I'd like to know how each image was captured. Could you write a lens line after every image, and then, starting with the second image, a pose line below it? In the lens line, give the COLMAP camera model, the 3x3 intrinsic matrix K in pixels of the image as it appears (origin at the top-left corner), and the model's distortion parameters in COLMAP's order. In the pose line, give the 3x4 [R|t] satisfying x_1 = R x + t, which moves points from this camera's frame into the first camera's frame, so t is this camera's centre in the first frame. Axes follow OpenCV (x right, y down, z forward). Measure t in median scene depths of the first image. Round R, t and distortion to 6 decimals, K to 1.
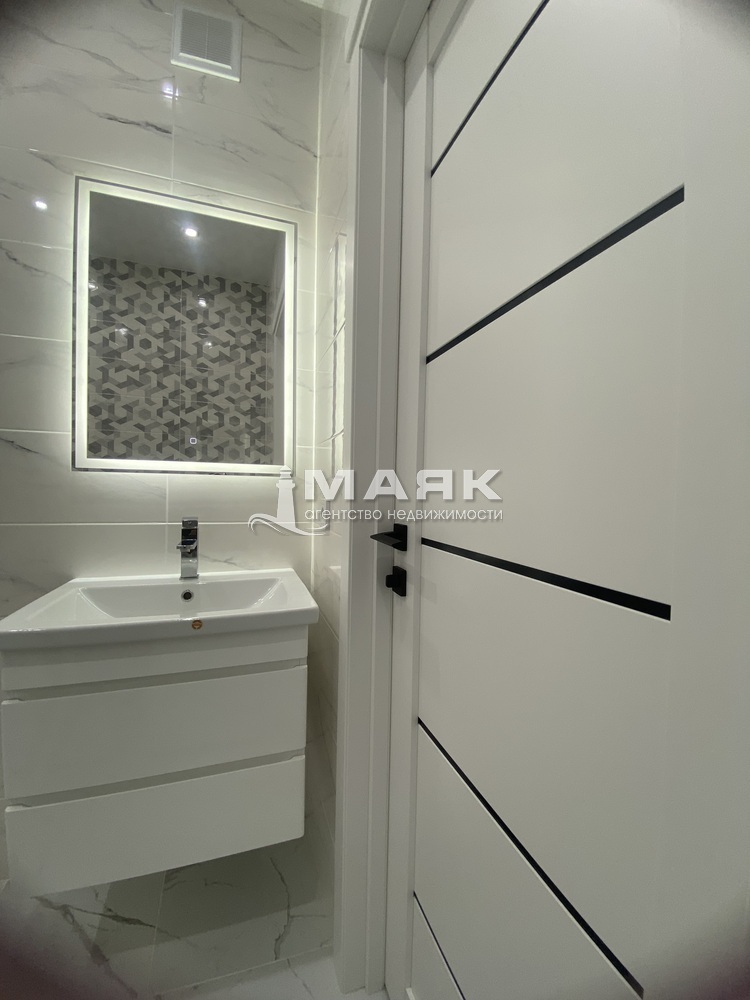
lens RADIAL K [[405.6, 0, 375.0], [0, 405.6, 500.0], [0, 0, 1]] dist [0.022696, -0.021891]
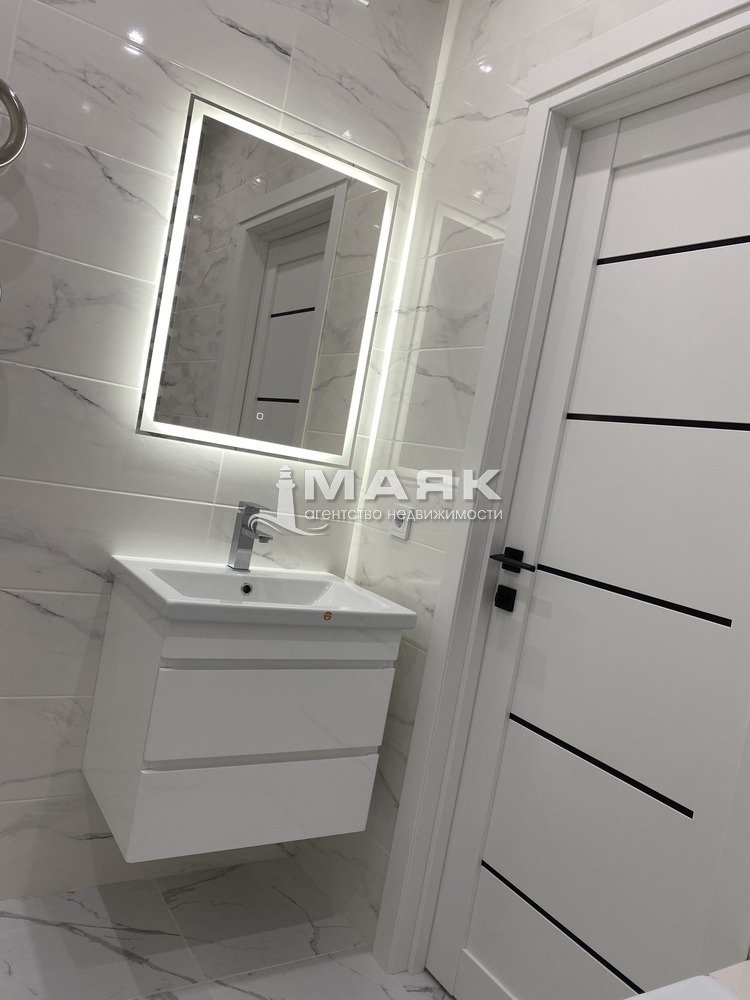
lens RADIAL K [[755.3, 0, 377.8], [0, 755.3, 495.6], [0, 0, 1]] dist [0.046219, -0.061270]
pose [[0.958095, 0.143991, 0.247629, -0.531010], [-0.154349, 0.987753, 0.022831, -0.047996], [-0.241309, -0.060096, 0.968586, -0.591763]]
